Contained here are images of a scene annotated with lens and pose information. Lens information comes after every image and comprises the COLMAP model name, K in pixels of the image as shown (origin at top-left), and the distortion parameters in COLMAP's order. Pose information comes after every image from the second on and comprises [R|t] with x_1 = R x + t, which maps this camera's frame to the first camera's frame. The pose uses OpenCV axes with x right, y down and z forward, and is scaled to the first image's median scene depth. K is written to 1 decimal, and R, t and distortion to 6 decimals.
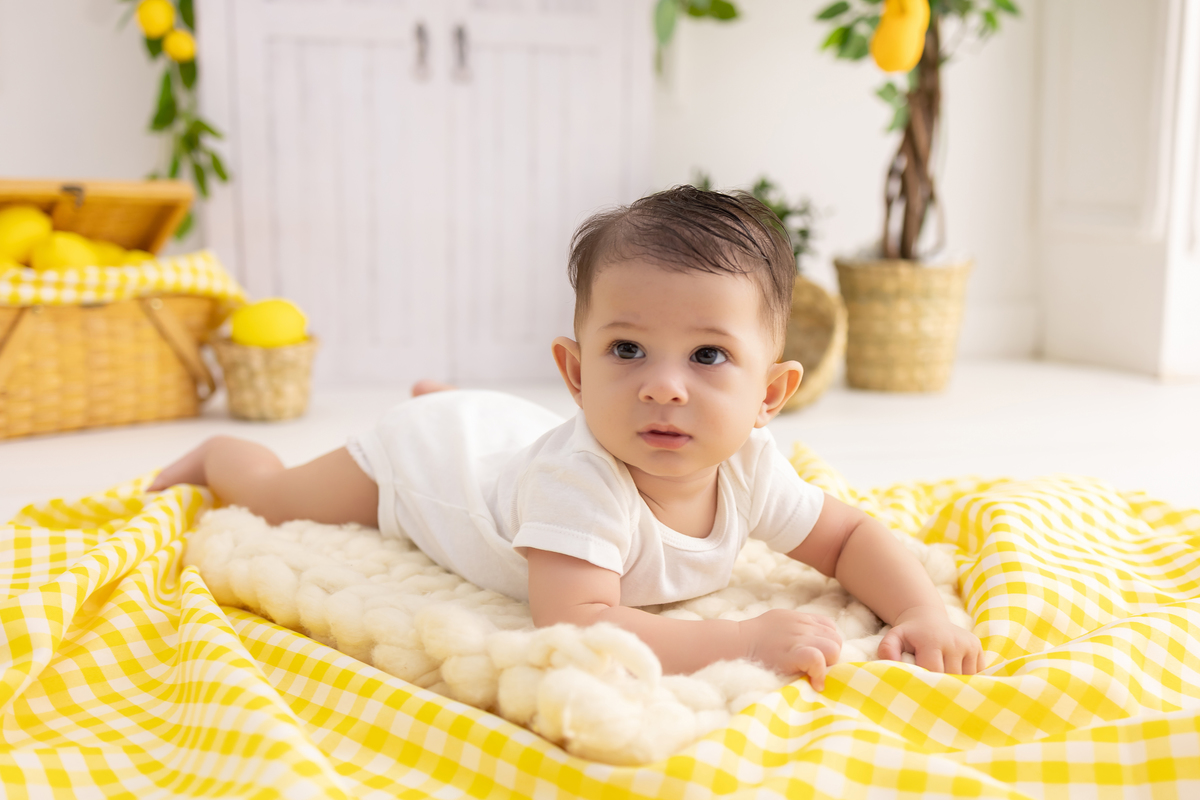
lens RADIAL K [[1205.7, 0, 600.0], [0, 1205.7, 400.0], [0, 0, 1]] dist [0.012478, 0.006861]
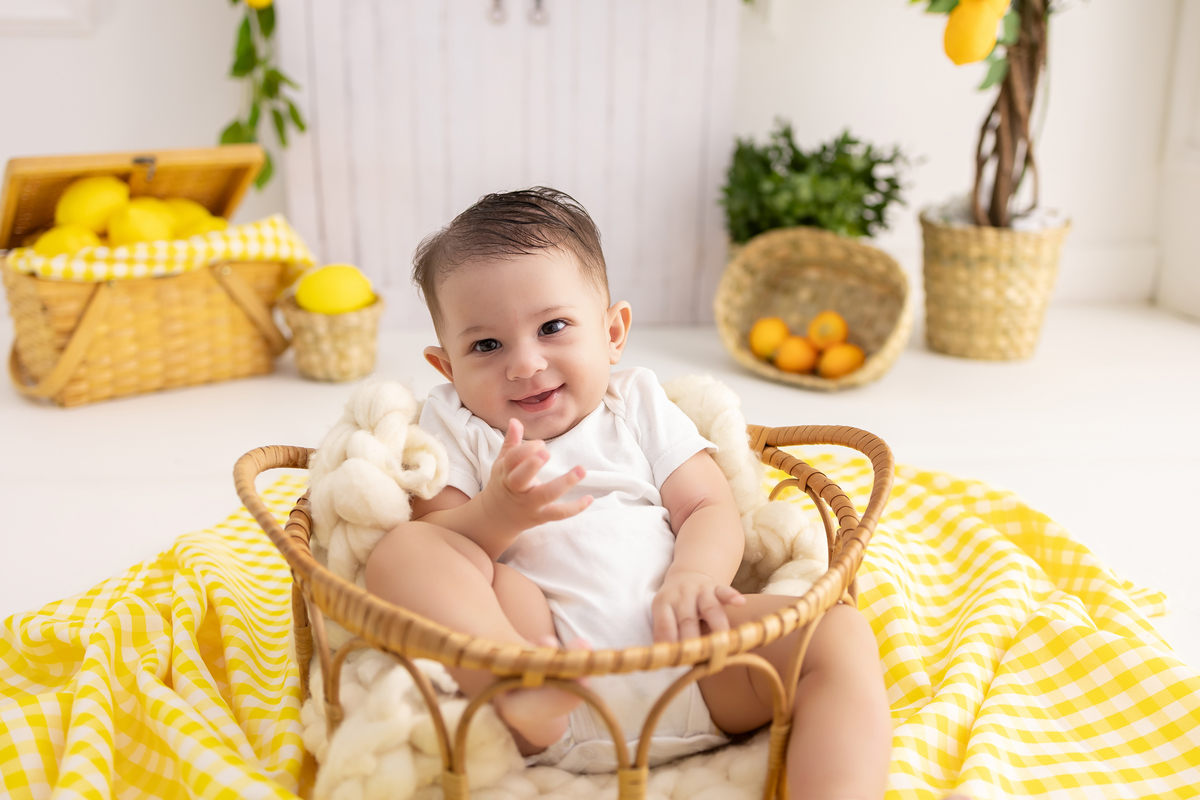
lens RADIAL K [[1209.5, 0, 603.6], [0, 1209.5, 403.4], [0, 0, 1]] dist [-0.002043, 0.006965]
pose [[0.990877, 0.044979, -0.127044, 0.086103], [-0.025550, 0.988263, 0.150610, -0.125120], [0.132327, -0.145991, 0.980396, 0.008313]]
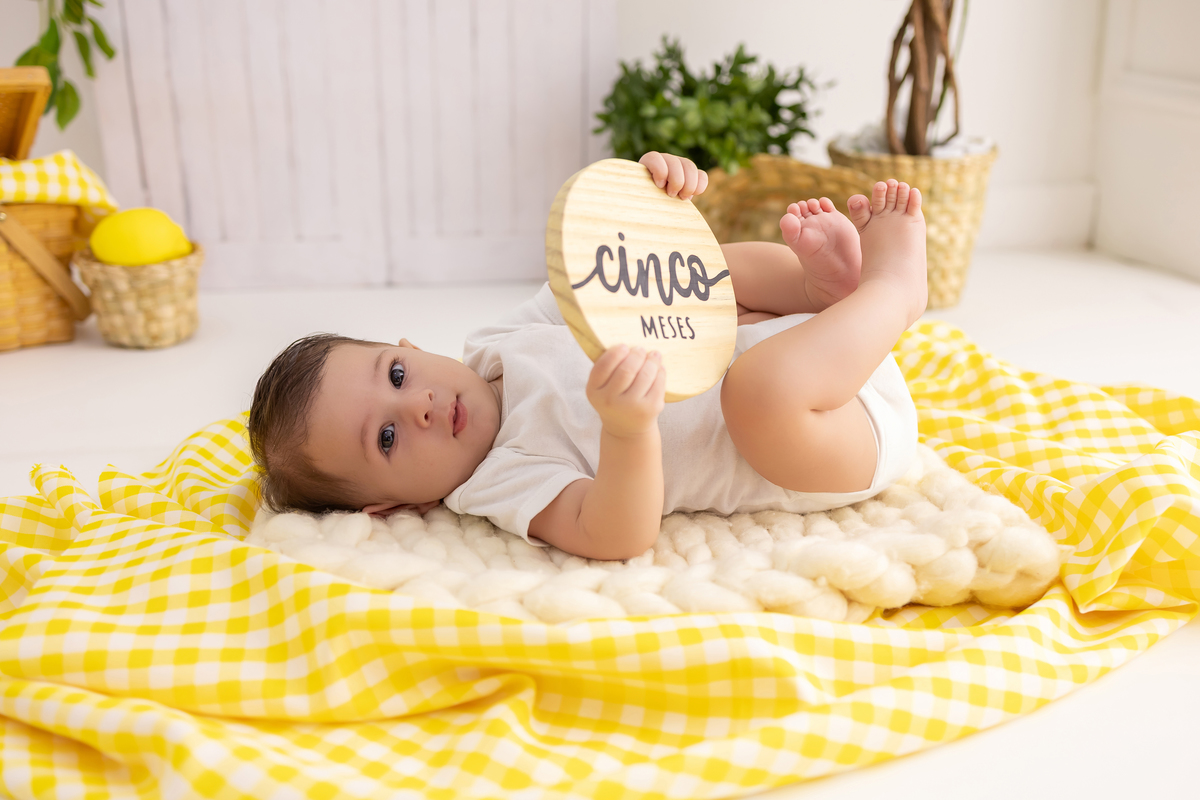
lens RADIAL K [[1188.6, 0, 605.7], [0, 1188.6, 397.8], [0, 0, 1]] dist [-0.000168, 0.016111]
pose [[0.996012, 0.023017, -0.086203, 0.133614], [-0.008943, 0.987041, 0.160218, -0.087074], [0.088774, -0.158808, 0.983310, 0.169493]]
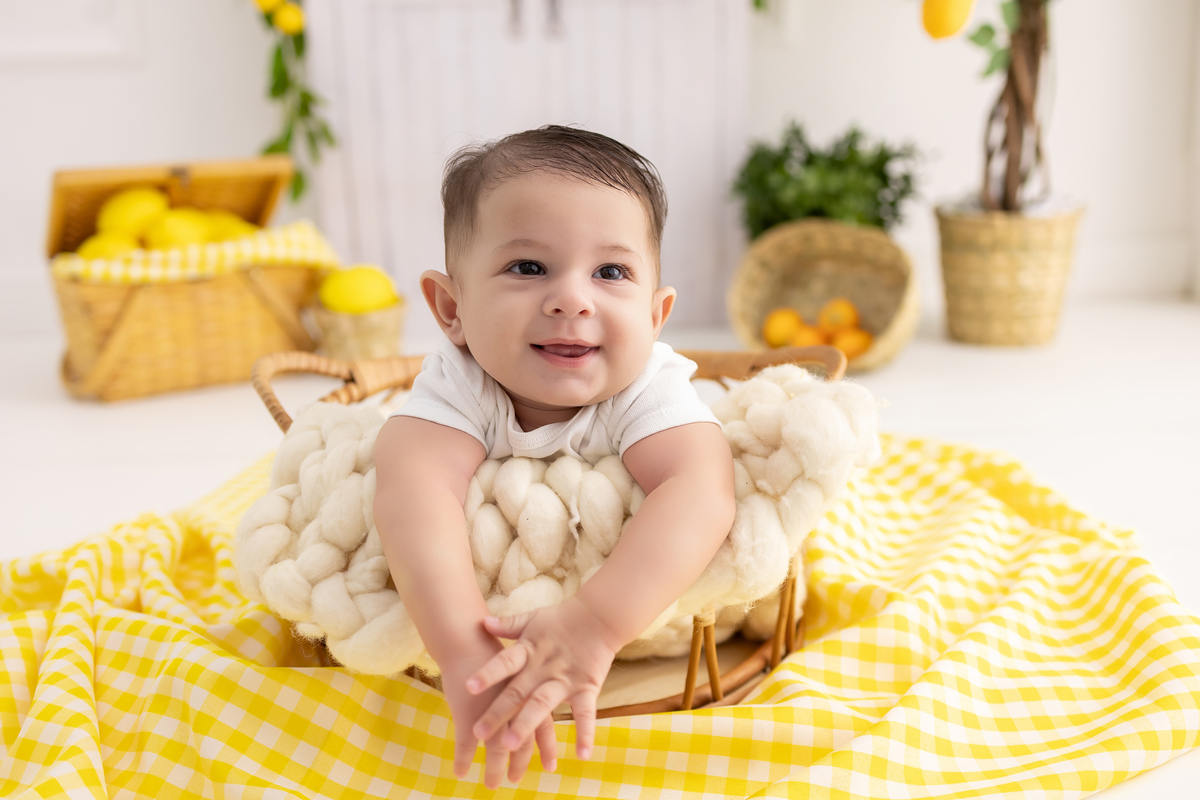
lens RADIAL K [[1205.7, 0, 600.0], [0, 1205.7, 400.0], [0, 0, 1]] dist [0.012478, 0.006861]
pose [[0.979278, 0.017671, -0.201750, 0.152023], [0.003127, 0.994748, 0.102306, -0.073289], [0.202498, -0.100816, 0.974079, -0.013069]]
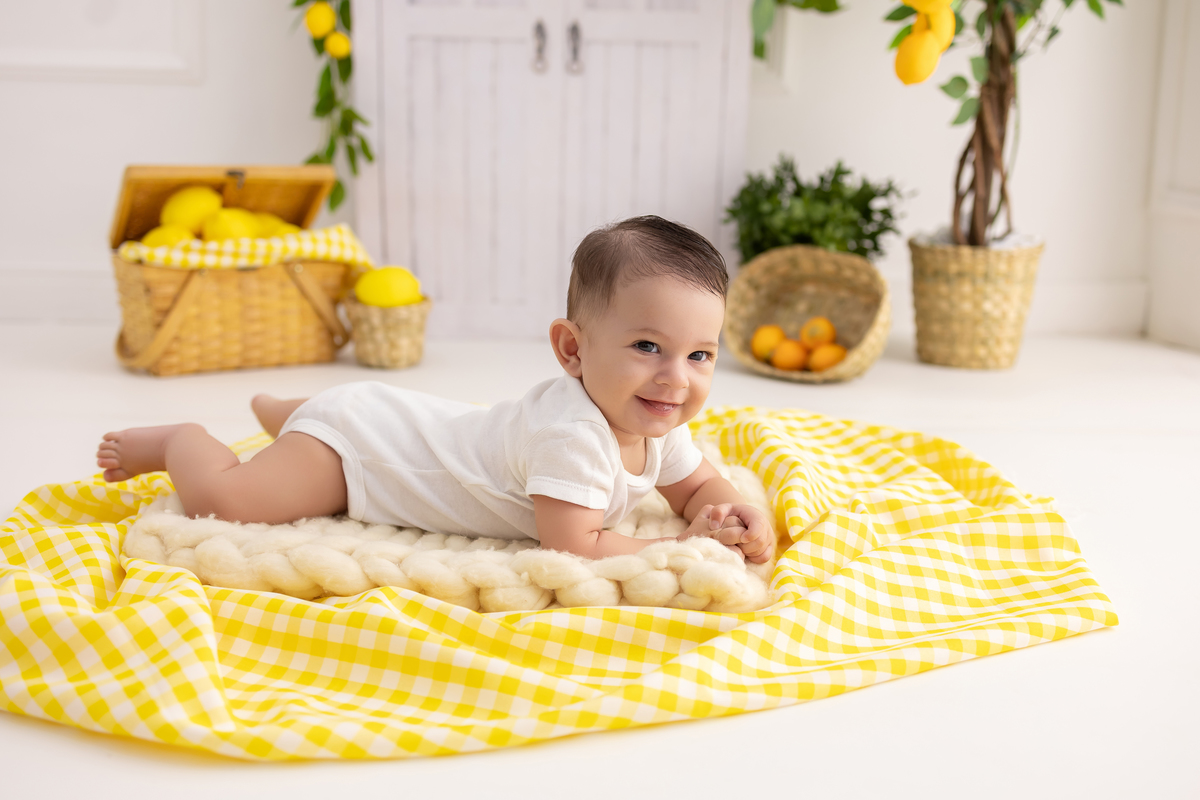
lens RADIAL K [[1213.5, 0, 600.0], [0, 1213.5, 400.0], [0, 0, 1]] dist [0.015599, -0.011404]
pose [[0.977420, 0.054890, -0.204052, 0.179389], [-0.043586, 0.997277, 0.059487, -0.031551], [0.206762, -0.049250, 0.977151, -0.136921]]
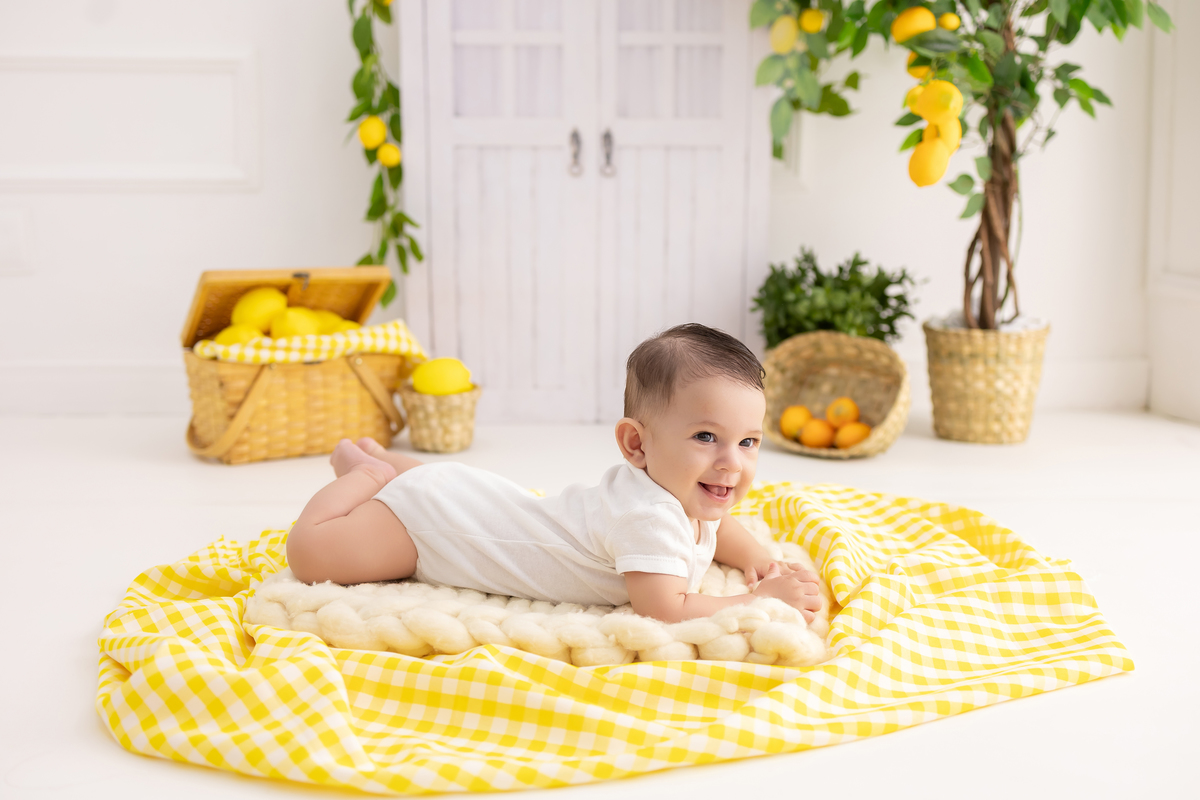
lens RADIAL K [[1213.5, 0, 600.0], [0, 1213.5, 400.0], [0, 0, 1]] dist [0.015599, -0.011404]
pose [[0.977175, 0.023658, -0.211116, 0.162035], [-0.025416, 0.999661, -0.005616, -0.034817], [0.210911, 0.010854, 0.977445, -0.226639]]
